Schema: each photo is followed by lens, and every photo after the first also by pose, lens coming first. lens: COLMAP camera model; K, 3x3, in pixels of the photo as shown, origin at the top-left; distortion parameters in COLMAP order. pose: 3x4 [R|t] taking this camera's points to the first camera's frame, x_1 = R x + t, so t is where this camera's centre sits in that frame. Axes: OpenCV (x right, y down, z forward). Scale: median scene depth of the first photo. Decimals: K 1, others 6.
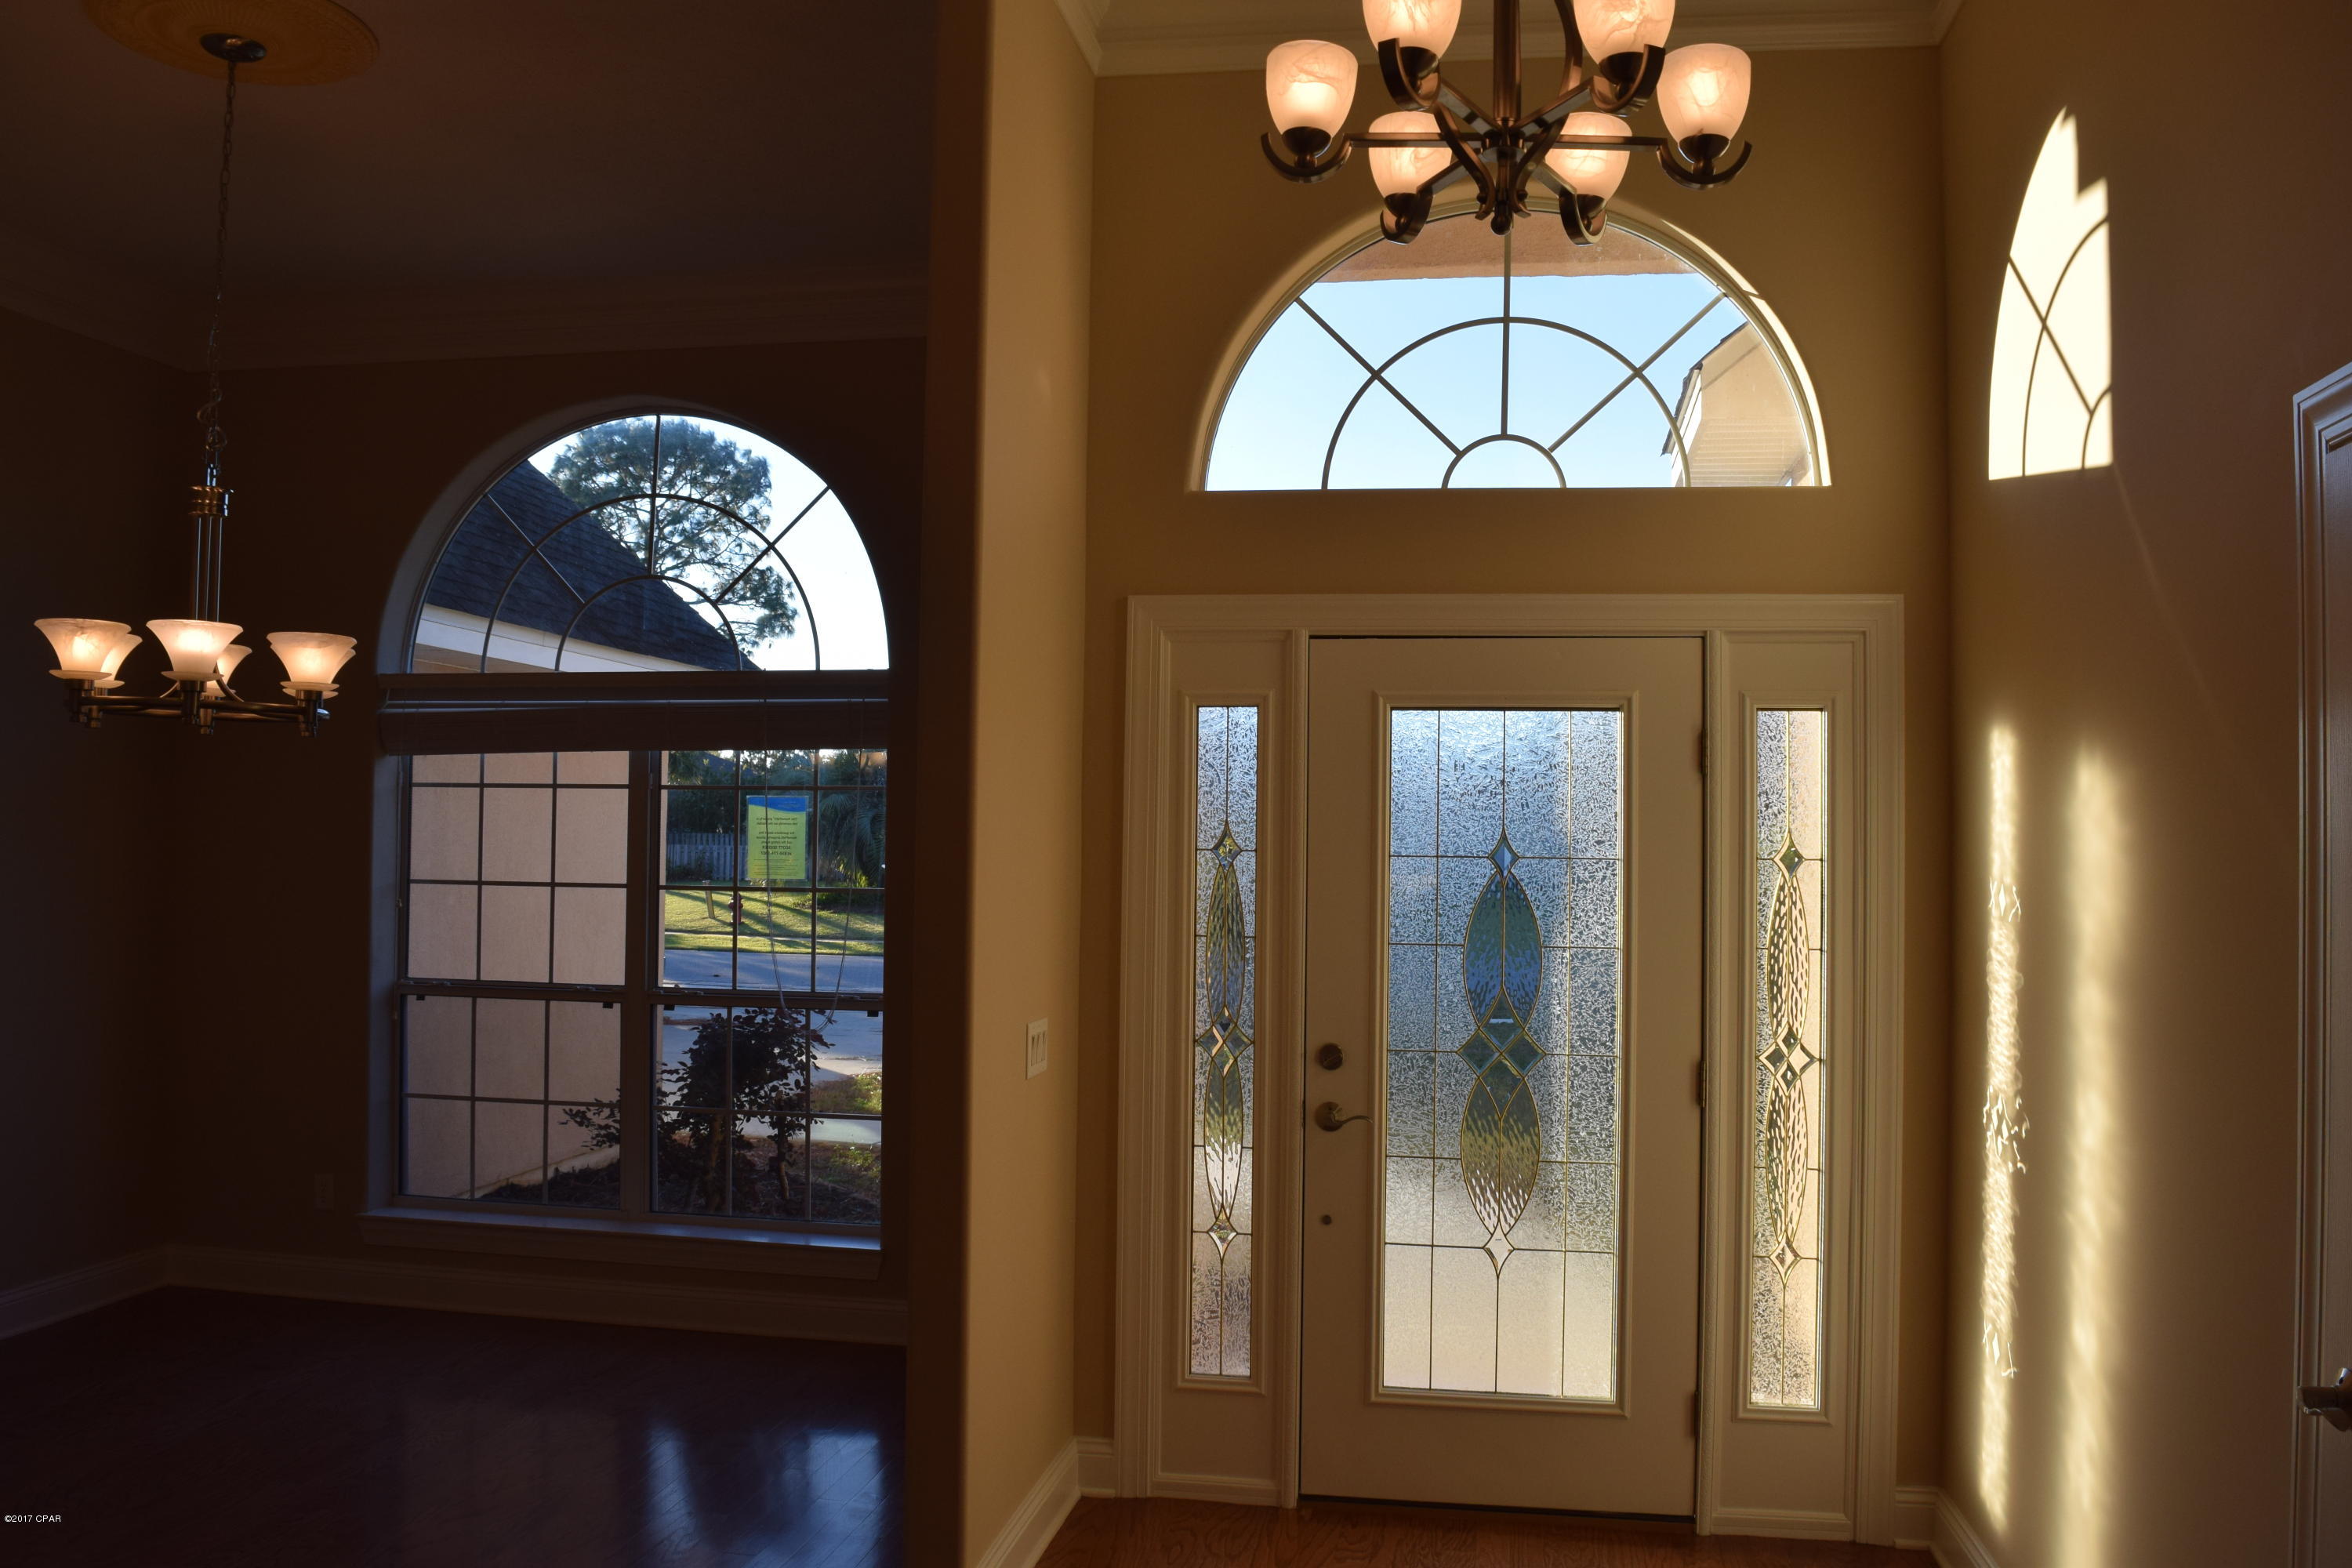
lens RADIAL K [[1896.4, 0, 1176.0], [0, 1896.4, 784.0], [0, 0, 1]] dist [-0.006097, -0.001983]
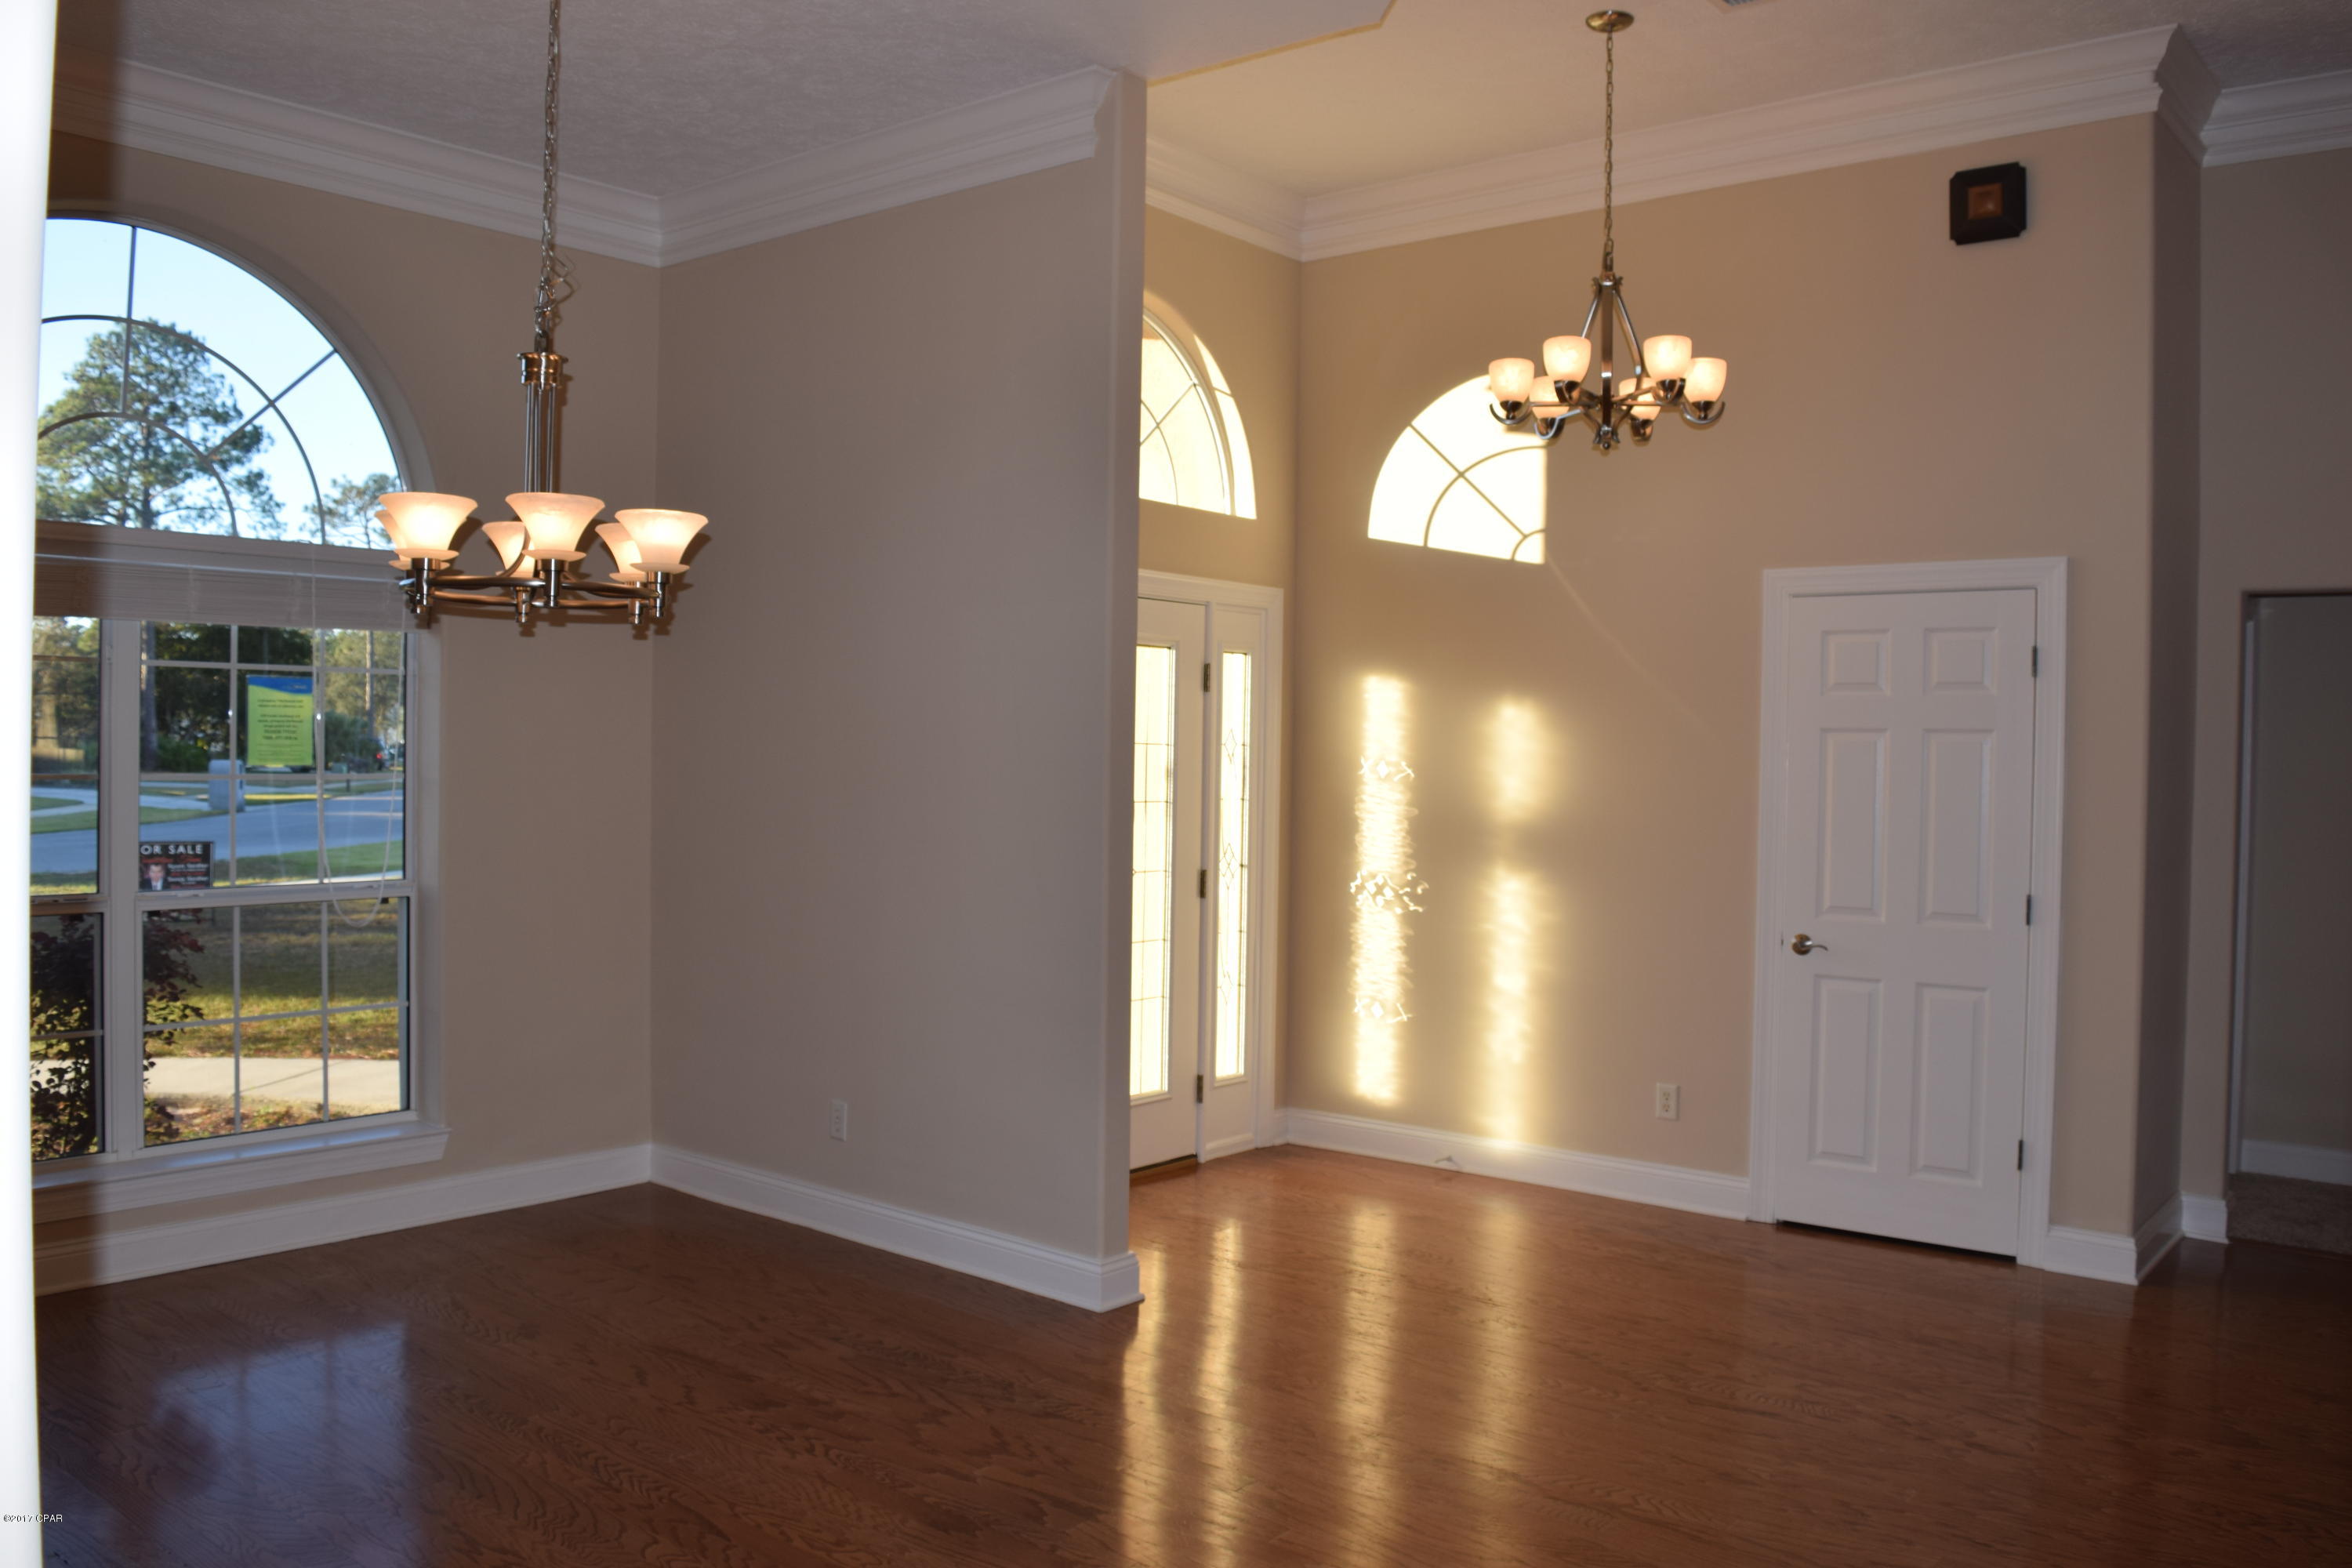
lens RADIAL K [[1896.4, 0, 1176.0], [0, 1896.4, 784.0], [0, 0, 1]] dist [-0.006097, -0.001983]
pose [[0.520189, -0.017634, 0.853869, -1.106605], [-0.039005, 0.998253, 0.044378, 0.001978], [-0.853160, -0.056390, 0.518592, 0.194849]]
